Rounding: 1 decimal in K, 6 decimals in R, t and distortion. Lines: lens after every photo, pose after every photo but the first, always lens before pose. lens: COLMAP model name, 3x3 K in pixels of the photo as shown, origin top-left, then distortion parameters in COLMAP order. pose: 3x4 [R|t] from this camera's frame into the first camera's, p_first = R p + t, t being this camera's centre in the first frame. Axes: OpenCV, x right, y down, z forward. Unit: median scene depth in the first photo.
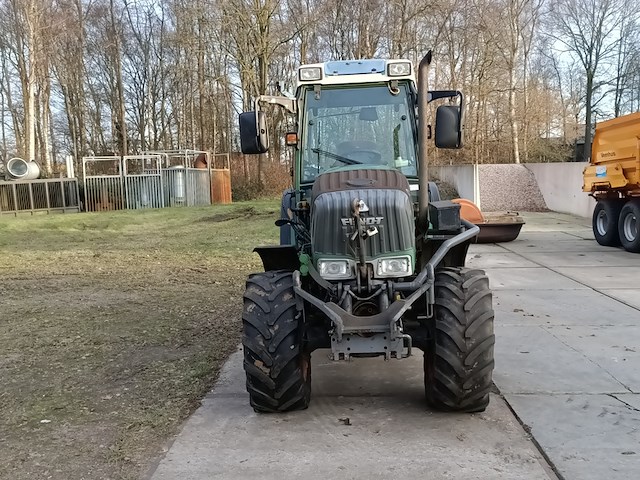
lens RADIAL K [[690.5, 0, 320.0], [0, 690.5, 240.0], [0, 0, 1]] dist [0.056340, -0.001206]
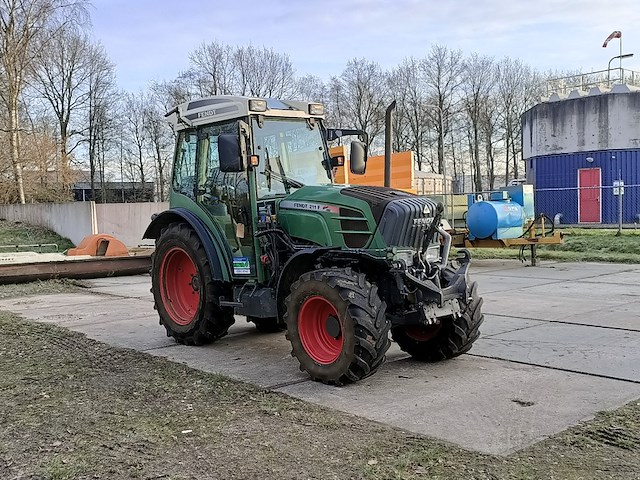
lens RADIAL K [[690.5, 0, 320.0], [0, 690.5, 240.0], [0, 0, 1]] dist [0.056340, -0.001206]
pose [[0.724070, -0.028492, 0.689138, -0.800823], [0.074763, 0.996502, -0.037352, 0.035995], [-0.685662, 0.078568, 0.723667, 0.127226]]
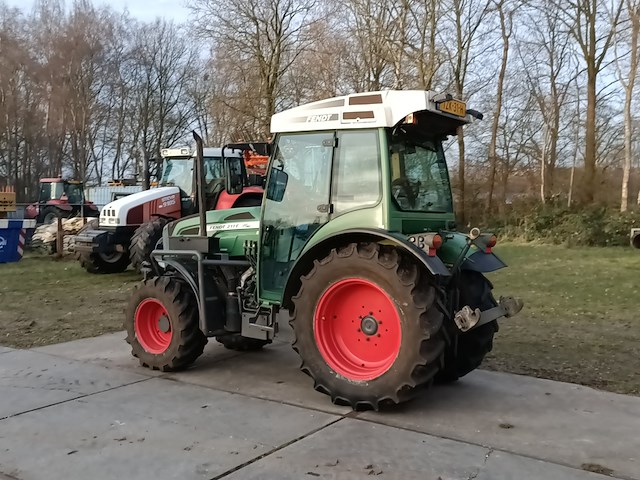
lens RADIAL K [[683.2, 0, 313.7], [0, 683.2, 239.0], [0, 0, 1]] dist [0.054375, 0.012725]
pose [[-0.539111, 0.060905, -0.840029, 1.117733], [-0.073212, 0.990218, 0.118780, -0.212576], [0.839046, 0.125536, -0.529379, 1.799391]]
